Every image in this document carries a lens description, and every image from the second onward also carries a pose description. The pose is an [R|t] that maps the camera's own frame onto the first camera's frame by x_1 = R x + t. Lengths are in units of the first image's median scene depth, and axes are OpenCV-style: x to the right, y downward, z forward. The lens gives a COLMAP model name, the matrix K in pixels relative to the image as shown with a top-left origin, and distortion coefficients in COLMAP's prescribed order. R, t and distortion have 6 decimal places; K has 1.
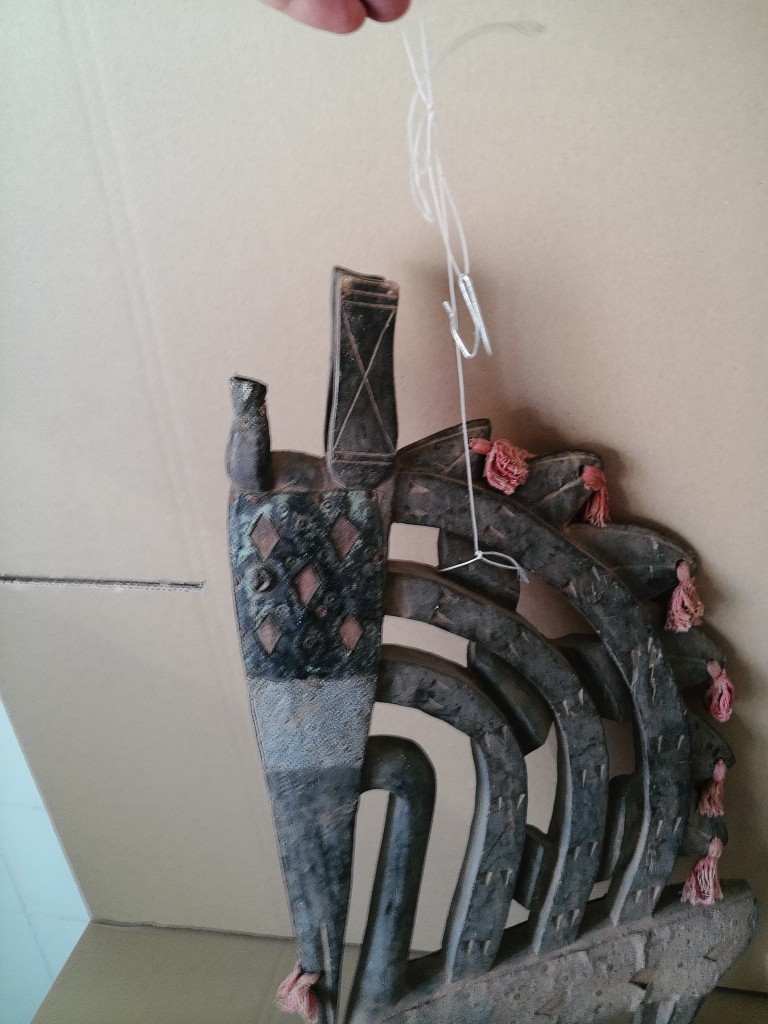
lens RADIAL K [[972.5, 0, 397.0], [0, 972.5, 487.5], [0, 0, 1]] dist [-0.018621, 0.000000]
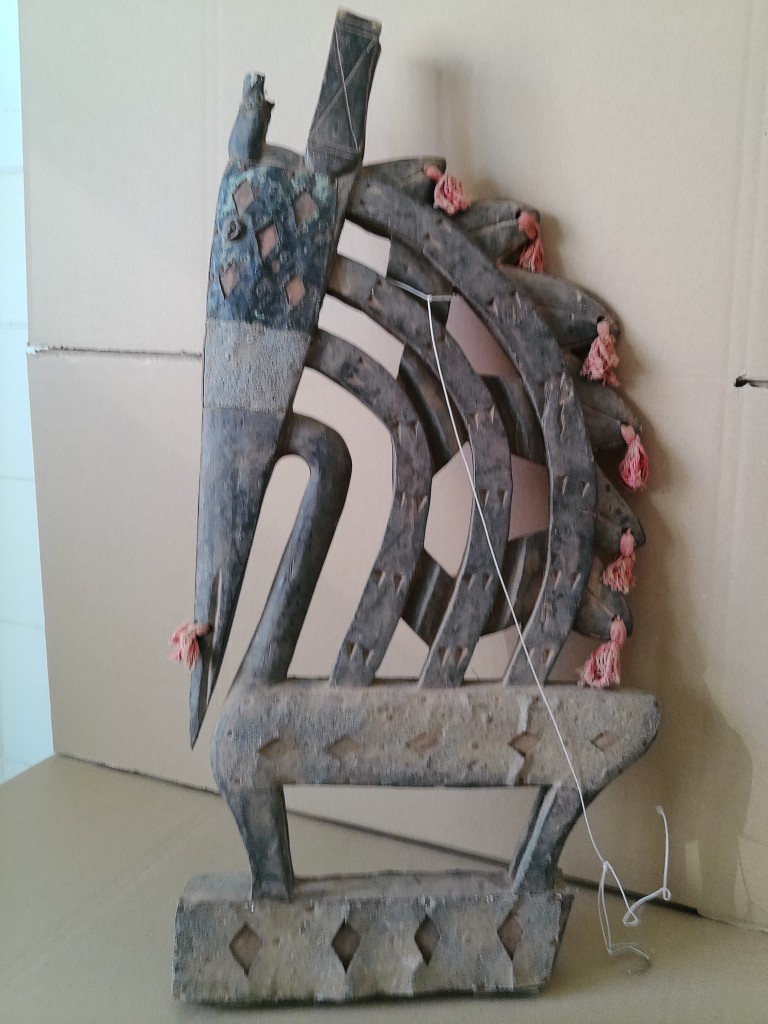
lens RADIAL K [[972.5, 0, 378.1], [0, 972.5, 501.1], [0, 0, 1]] dist [-0.018621, 0.000000]
pose [[0.966709, 0.151897, -0.205917, 0.306197], [-0.206818, 0.937681, -0.279248, 0.642325], [0.150668, 0.312539, 0.937880, -0.023164]]
